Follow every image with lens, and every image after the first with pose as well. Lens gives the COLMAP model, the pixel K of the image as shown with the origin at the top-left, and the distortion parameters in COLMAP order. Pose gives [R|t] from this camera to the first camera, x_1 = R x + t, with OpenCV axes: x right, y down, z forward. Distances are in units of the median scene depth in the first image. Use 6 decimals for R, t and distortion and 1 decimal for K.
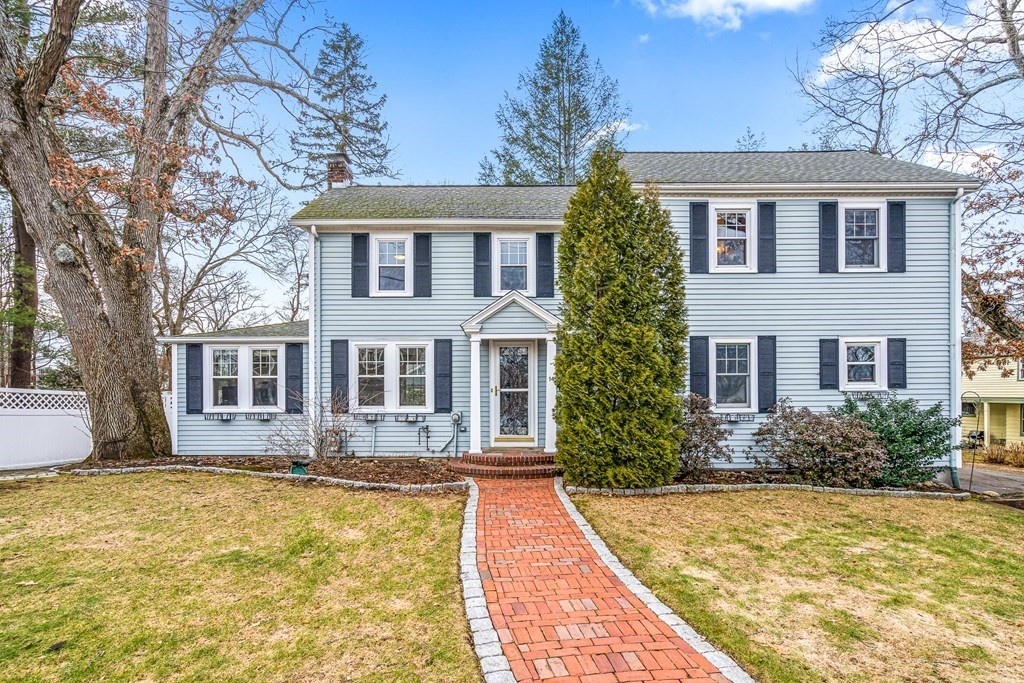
lens RADIAL K [[482.6, 0, 495.9], [0, 482.6, 392.7], [0, 0, 1]] dist [-0.001568, -0.000233]
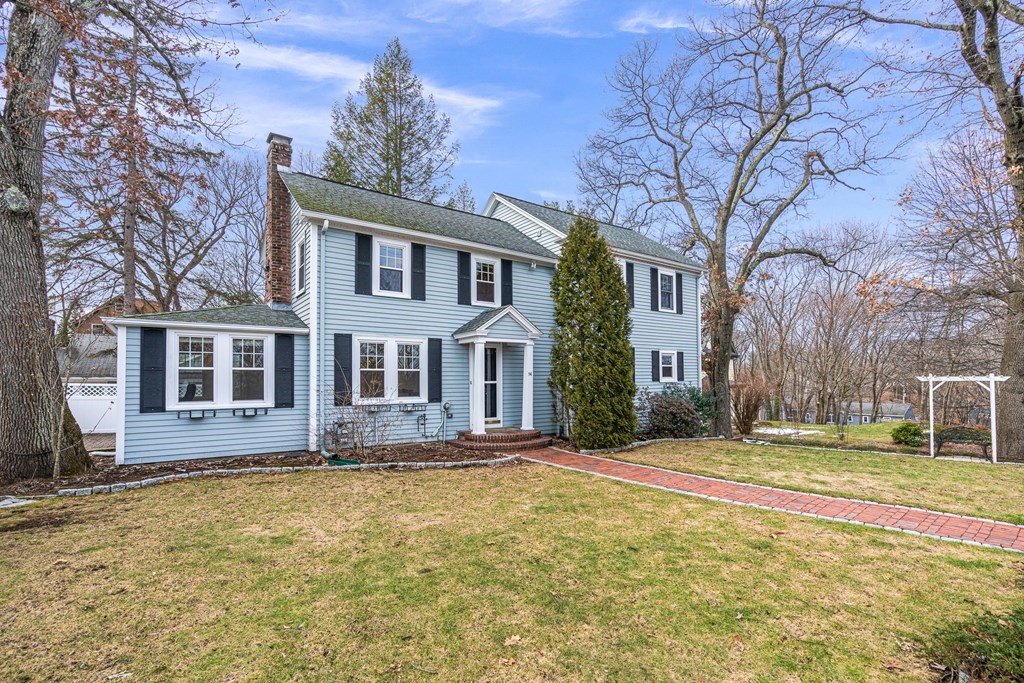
lens RADIAL K [[464.0, 0, 503.8], [0, 464.0, 370.4], [0, 0, 1]] dist [-0.004991, 0.000662]
pose [[0.820916, 0.012171, 0.570919, -0.604765], [0.005813, 0.999543, -0.029666, -0.000842], [-0.571019, 0.027672, 0.820470, 0.000747]]
